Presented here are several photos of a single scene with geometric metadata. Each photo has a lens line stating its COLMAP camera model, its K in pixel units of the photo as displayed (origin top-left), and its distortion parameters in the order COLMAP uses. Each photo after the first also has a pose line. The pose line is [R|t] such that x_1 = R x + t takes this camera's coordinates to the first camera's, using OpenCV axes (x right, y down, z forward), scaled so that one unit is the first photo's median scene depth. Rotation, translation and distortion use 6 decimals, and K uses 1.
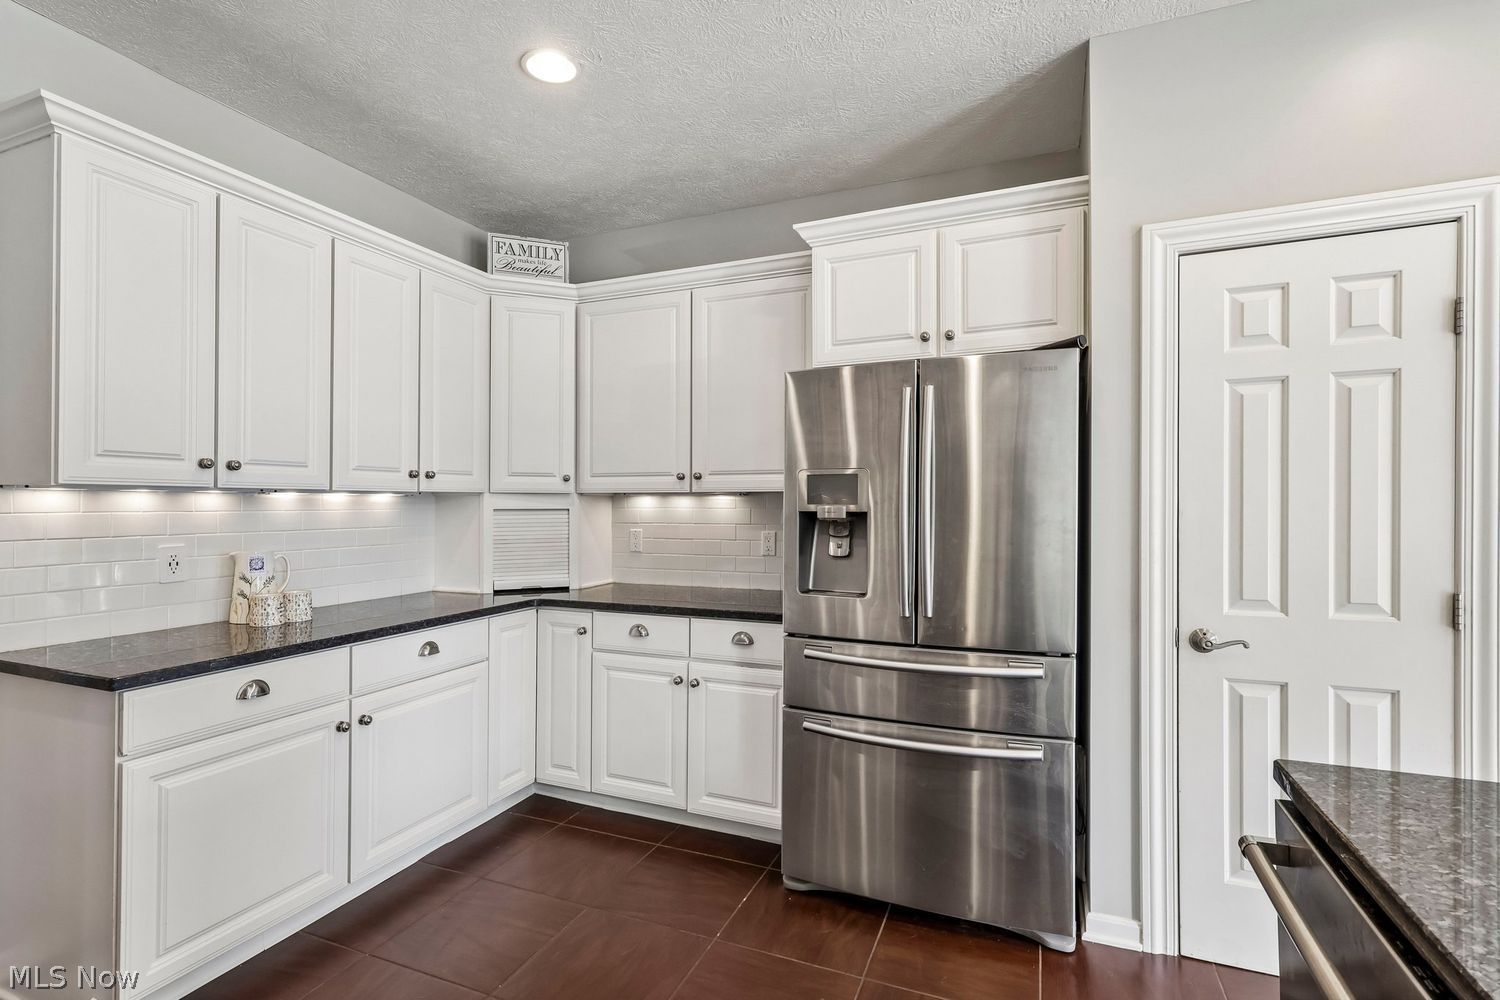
lens RADIAL K [[701.7, 0, 752.0], [0, 701.7, 489.7], [0, 0, 1]] dist [-0.001912, 0.000186]
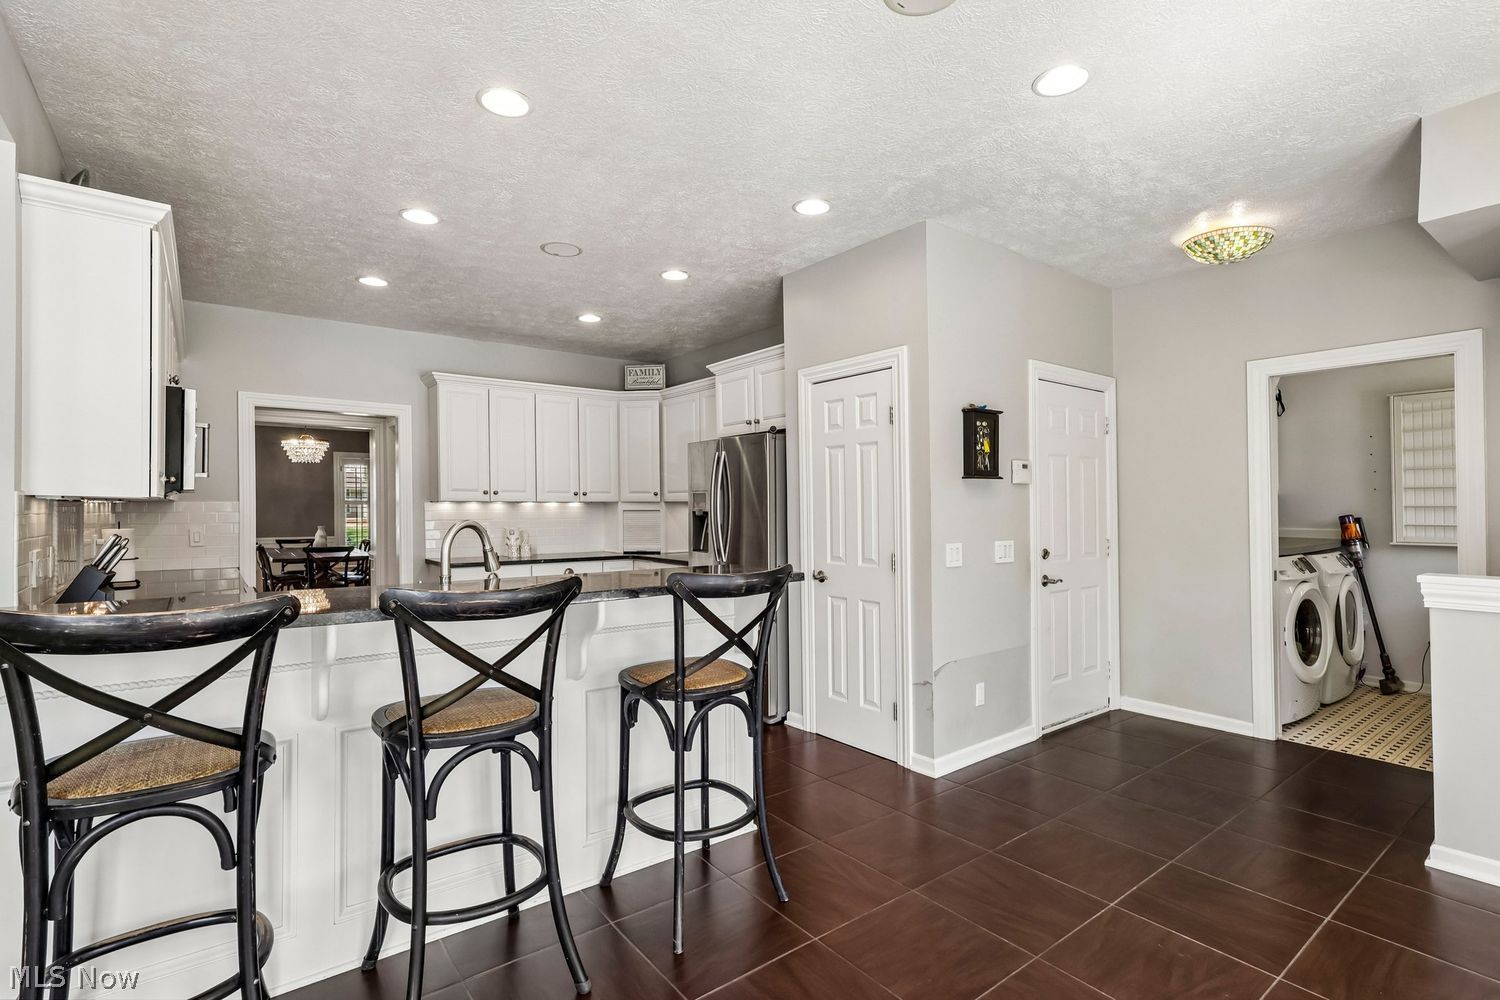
lens RADIAL K [[699.2, 0, 750.0], [0, 699.2, 500.0], [0, 0, 1]] dist [-0.001894, 0.000124]
pose [[0.866197, -0.005508, -0.499673, 1.084902], [0.011488, 0.999894, 0.008893, -0.016462], [0.499571, -0.013443, 0.866169, -0.610258]]
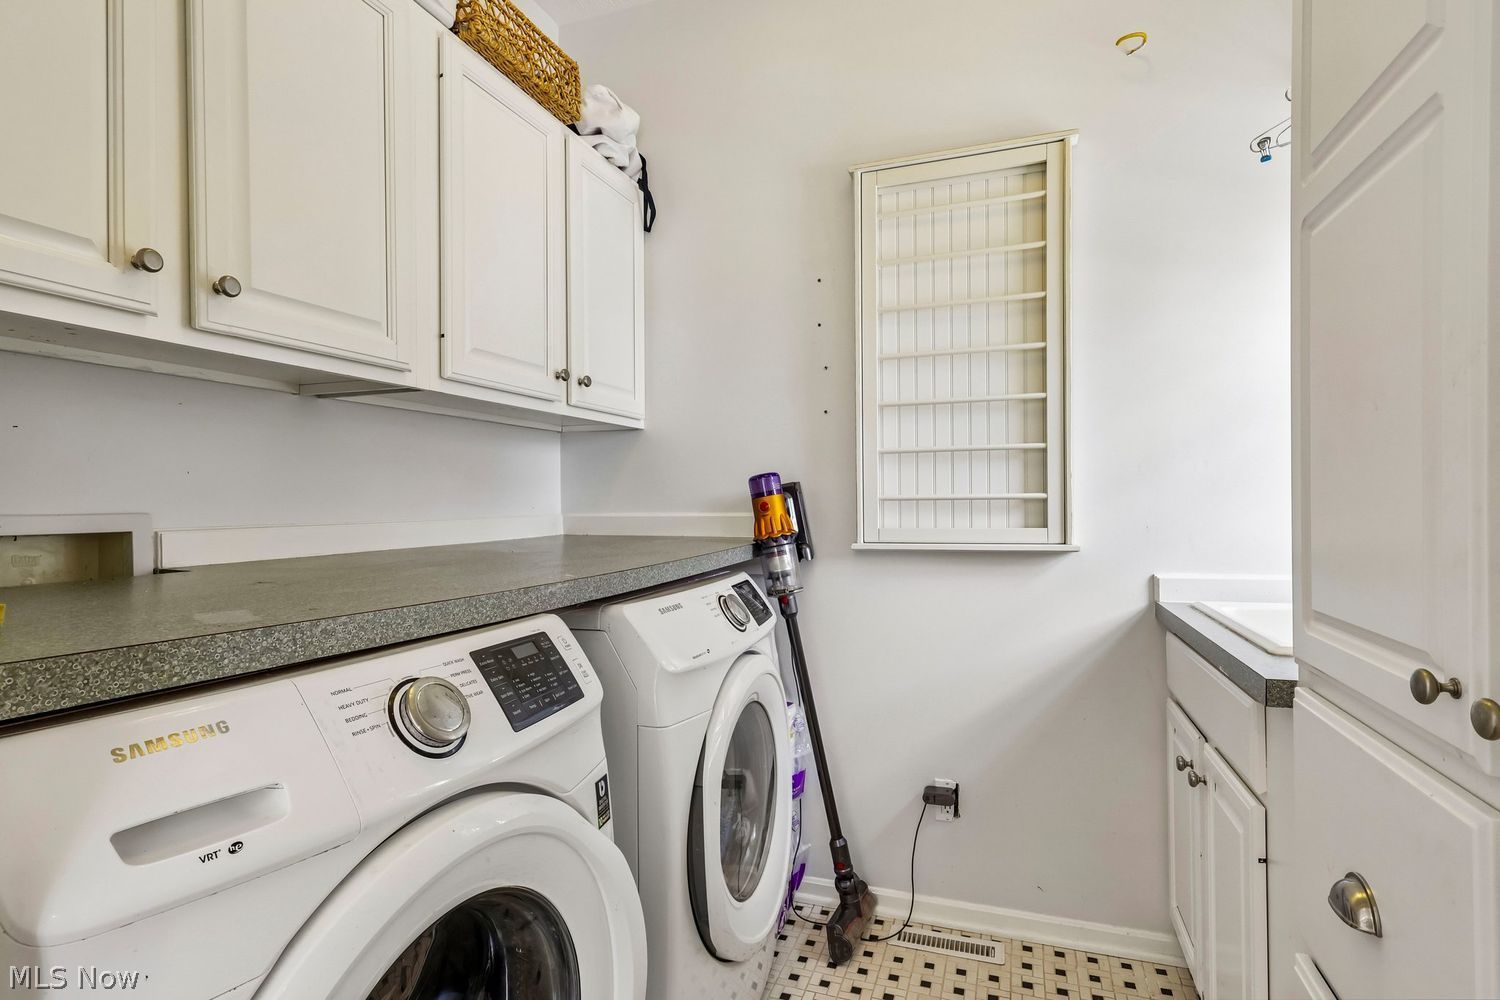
lens RADIAL K [[737.0, 0, 750.0], [0, 737.0, 500.0], [0, 0, 1]] dist [0.001641, 0.000055]
pose [[0.998251, -0.002597, 0.059058, 1.469017], [0.001415, 0.999798, 0.020050, 0.068650], [-0.059098, -0.019931, 0.998053, 1.042243]]
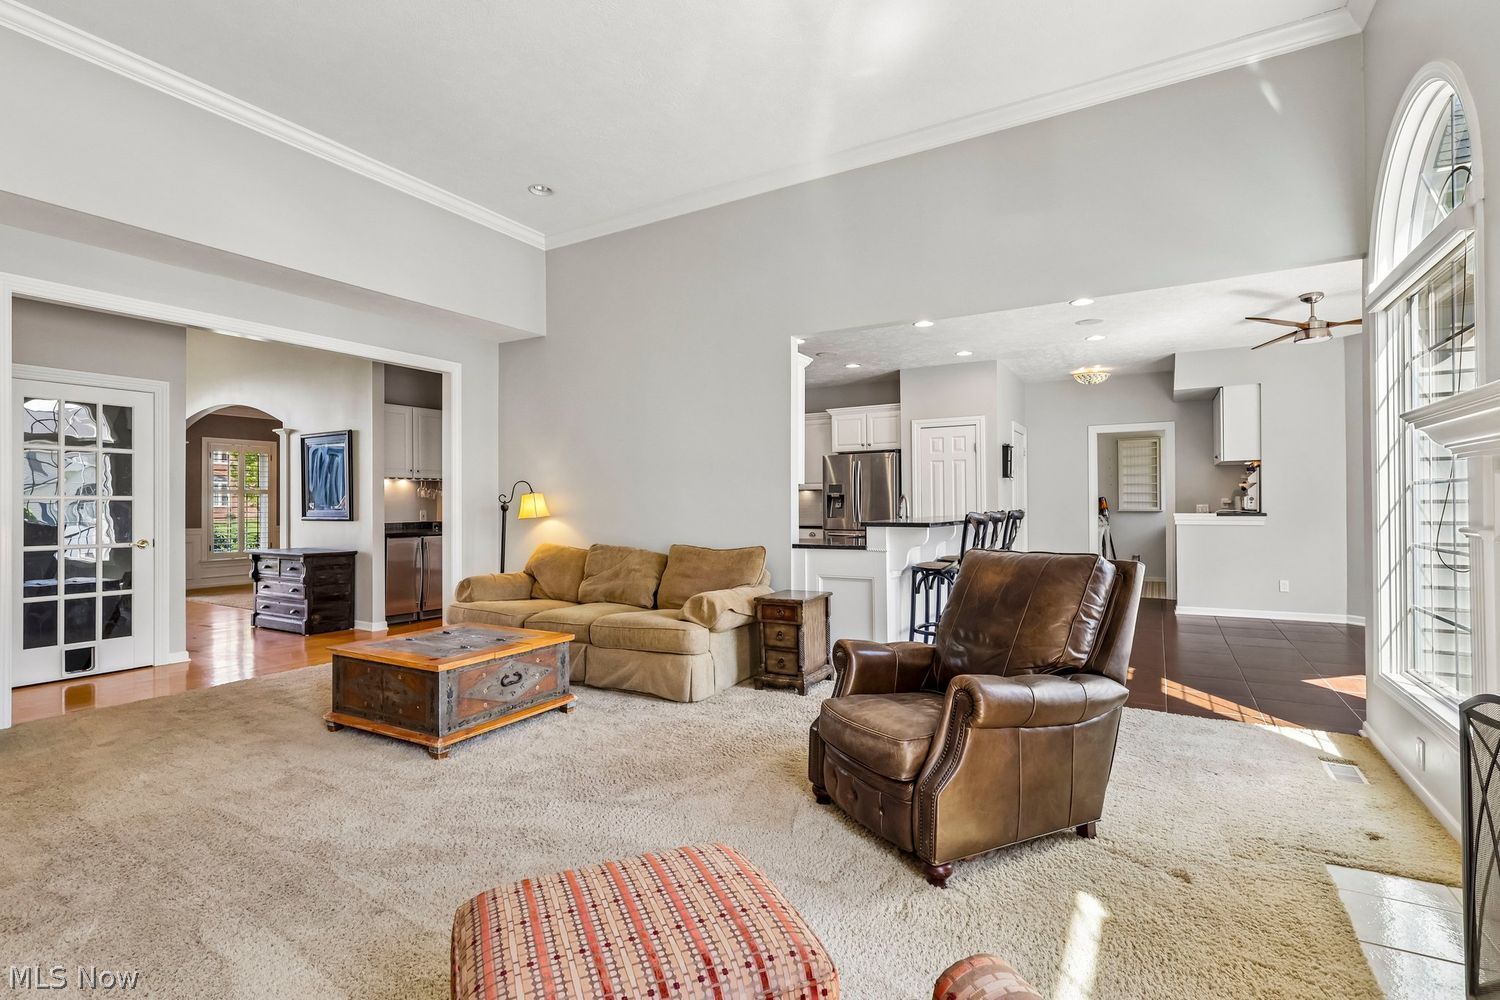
lens RADIAL K [[699.2, 0, 750.0], [0, 699.2, 500.0], [0, 0, 1]] dist [-0.001894, 0.000124]
pose [[0.992138, -0.005731, -0.125014, 0.109387], [0.007950, 0.999819, 0.017261, -0.007320], [0.124892, -0.018119, 0.992005, -2.232164]]
